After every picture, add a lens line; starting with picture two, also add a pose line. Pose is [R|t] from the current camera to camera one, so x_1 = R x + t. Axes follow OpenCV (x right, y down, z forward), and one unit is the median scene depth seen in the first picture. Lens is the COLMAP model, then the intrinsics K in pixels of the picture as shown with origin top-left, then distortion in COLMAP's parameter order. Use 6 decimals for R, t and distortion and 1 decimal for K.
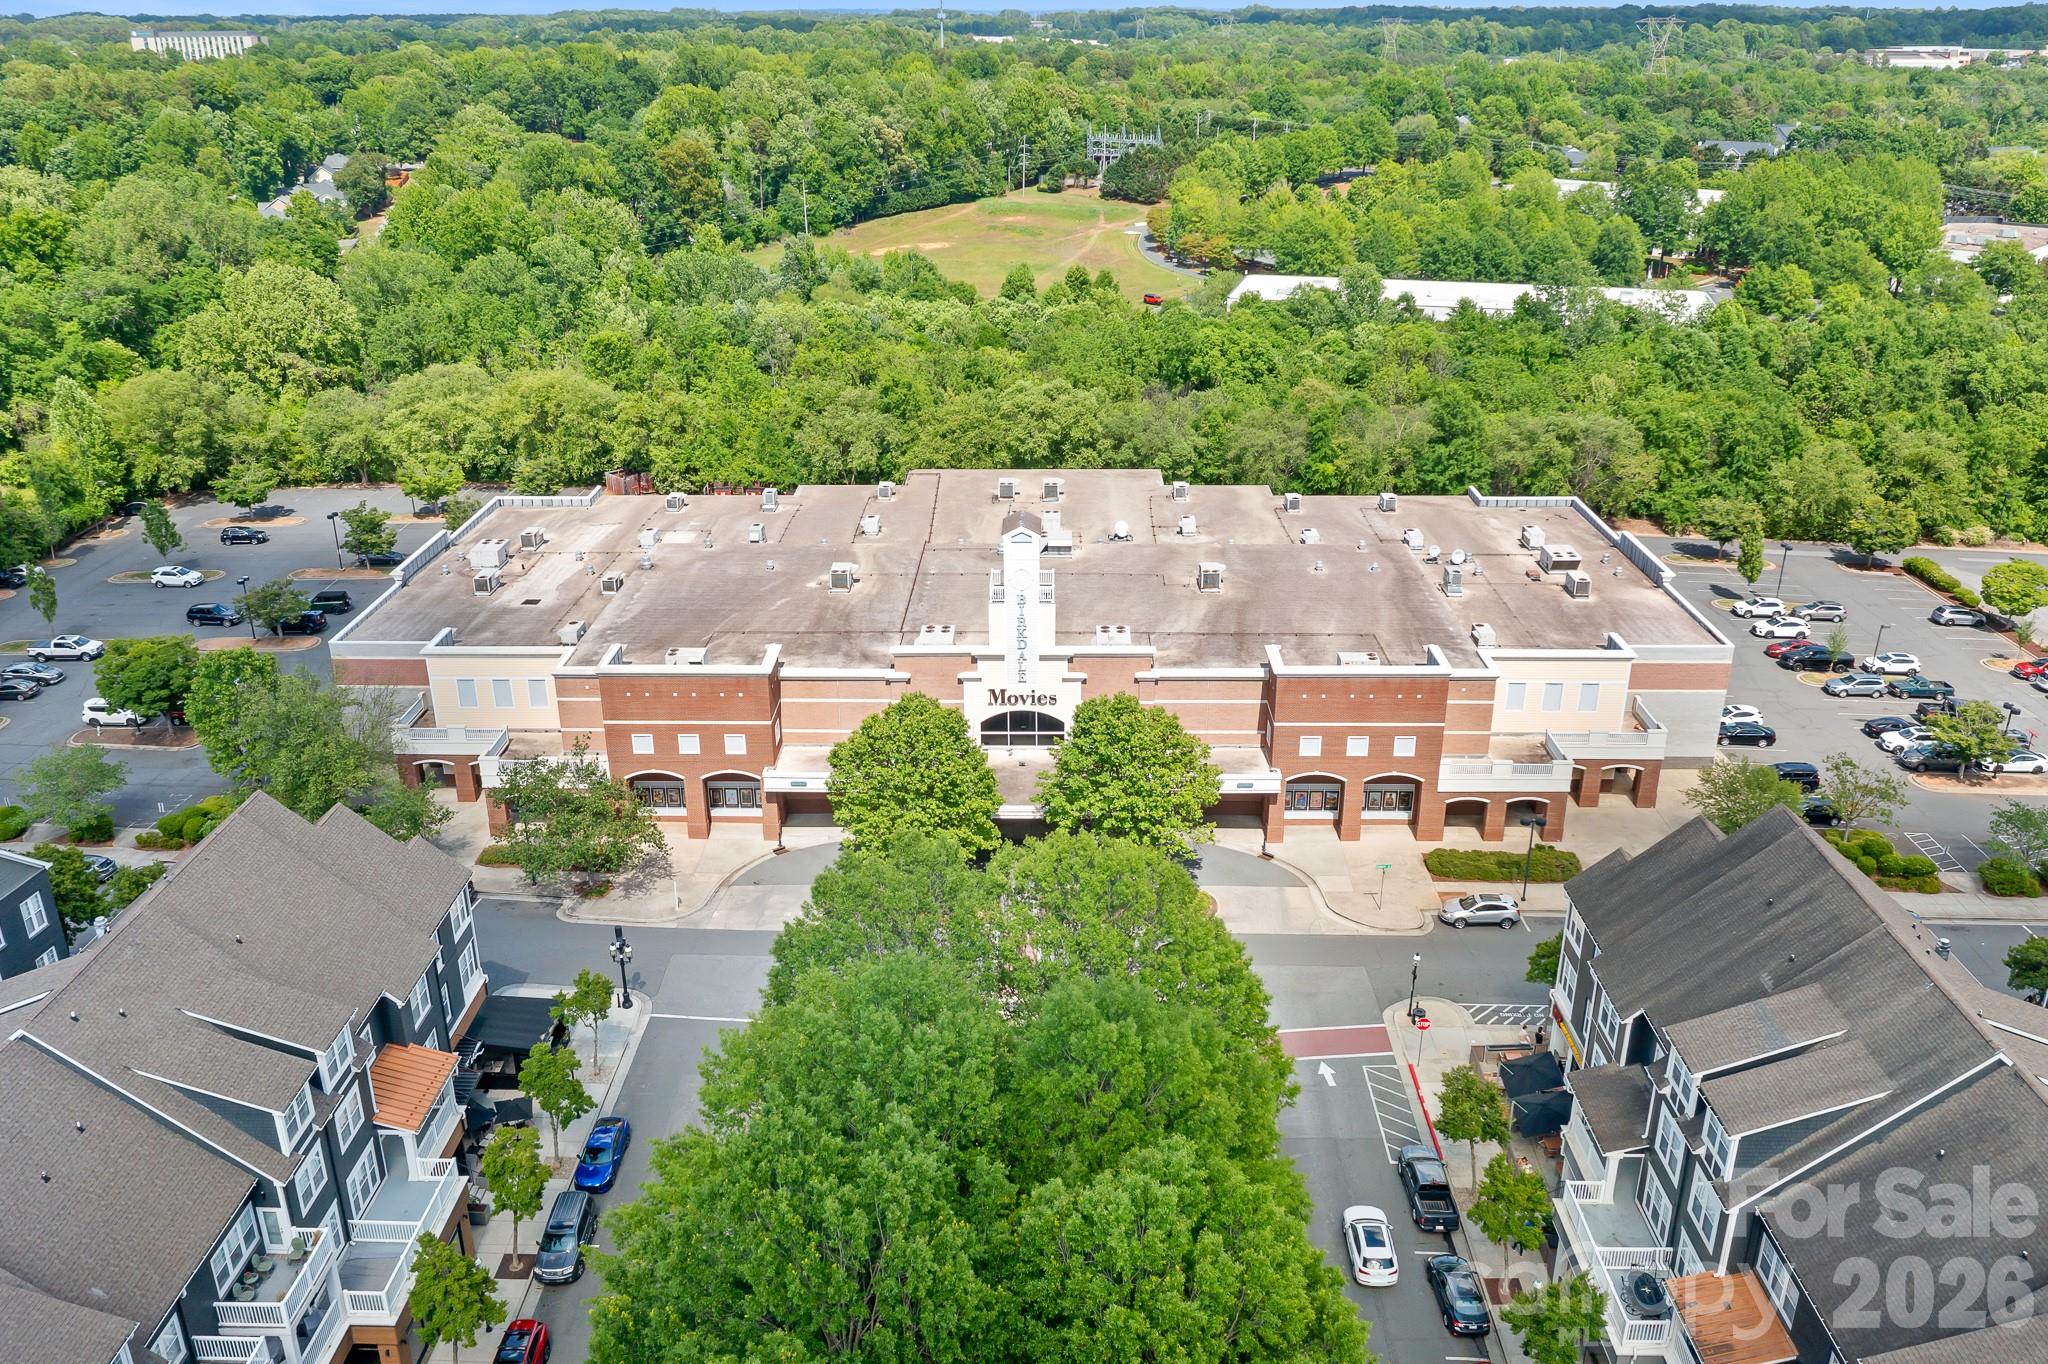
lens RADIAL K [[1629.4, 0, 1024.0], [0, 1629.4, 682.0], [0, 0, 1]] dist [-0.016718, 0.003084]
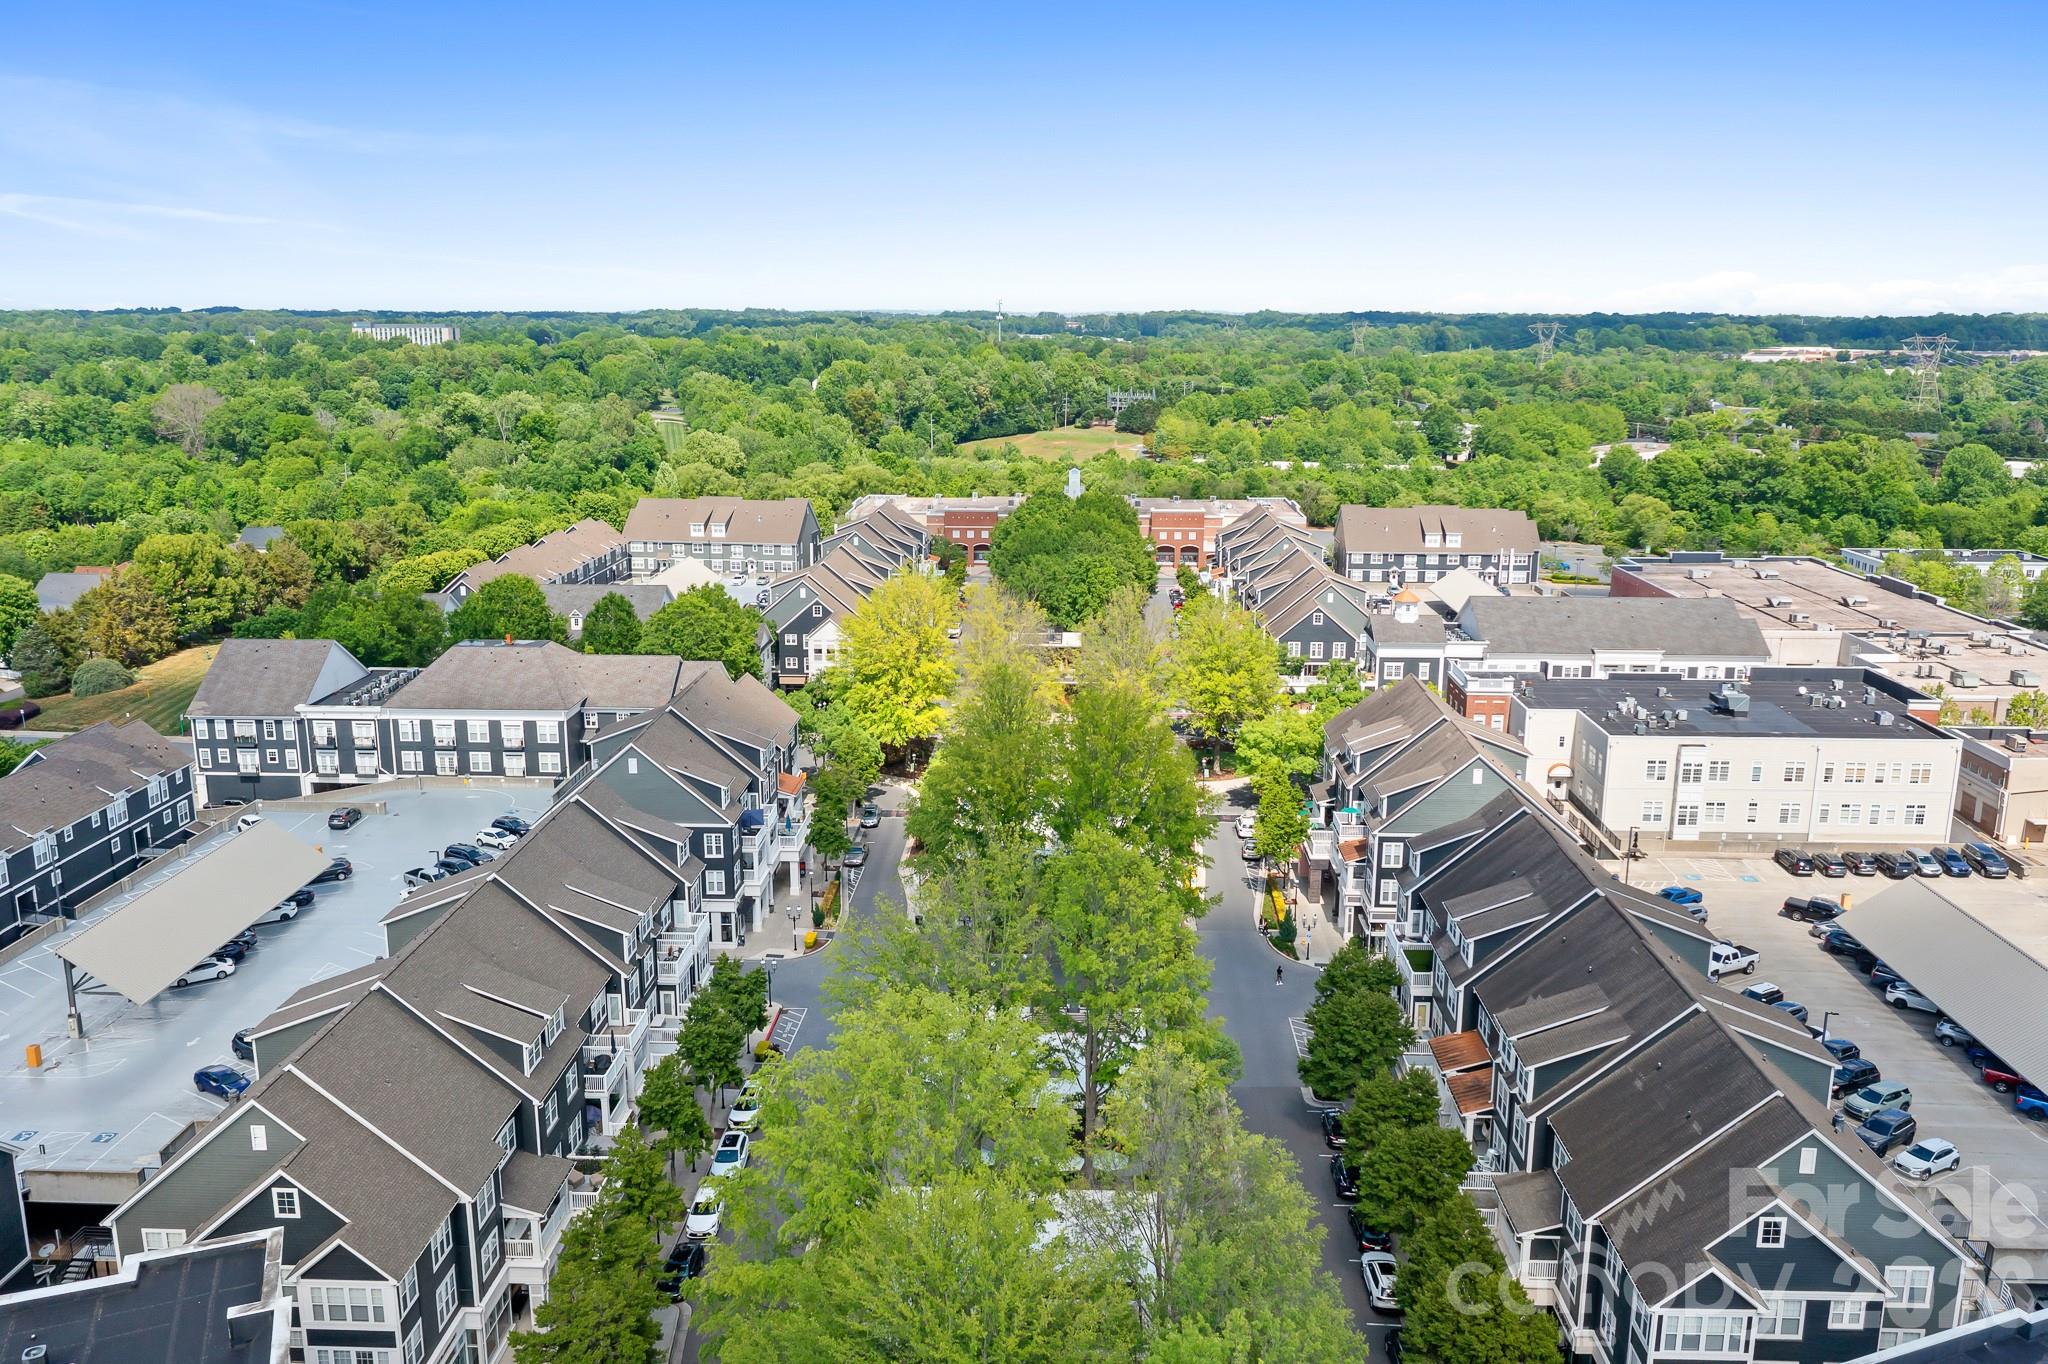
lens RADIAL K [[1629.4, 0, 1024.0], [0, 1629.4, 682.0], [0, 0, 1]] dist [-0.016718, 0.003084]
pose [[0.999758, 0.012234, -0.018275, -0.008557], [-0.015130, 0.985693, -0.167868, 0.197921], [0.015960, 0.168104, 0.985640, -0.485628]]
